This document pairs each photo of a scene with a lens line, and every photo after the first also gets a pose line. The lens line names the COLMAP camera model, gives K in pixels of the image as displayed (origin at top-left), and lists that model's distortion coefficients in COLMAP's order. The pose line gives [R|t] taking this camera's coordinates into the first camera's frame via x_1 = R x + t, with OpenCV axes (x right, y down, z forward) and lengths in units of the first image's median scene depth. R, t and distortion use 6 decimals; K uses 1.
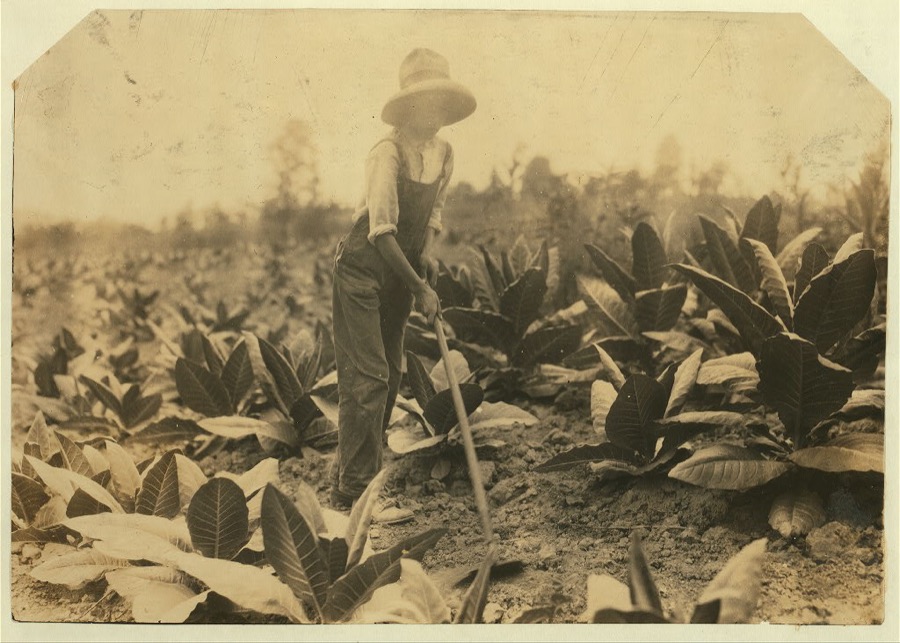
lens RADIAL K [[1122.6, 0, 450.0], [0, 1122.6, 321.5], [0, 0, 1]] dist [-0.017820, 0.042561]
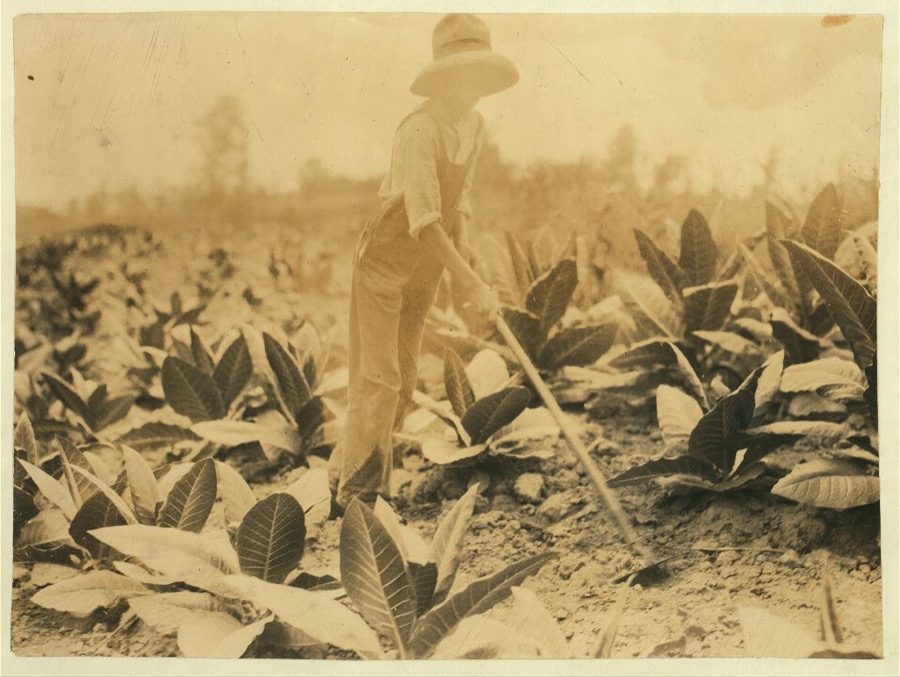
lens RADIAL K [[1207.4, 0, 450.0], [0, 1207.4, 338.5], [0, 0, 1]] dist [-0.006189, -0.006513]
pose [[0.998026, 0.015150, 0.060954, -0.095507], [-0.016048, 0.999769, 0.014274, 0.003519], [-0.060724, -0.015224, 0.998038, 0.042192]]
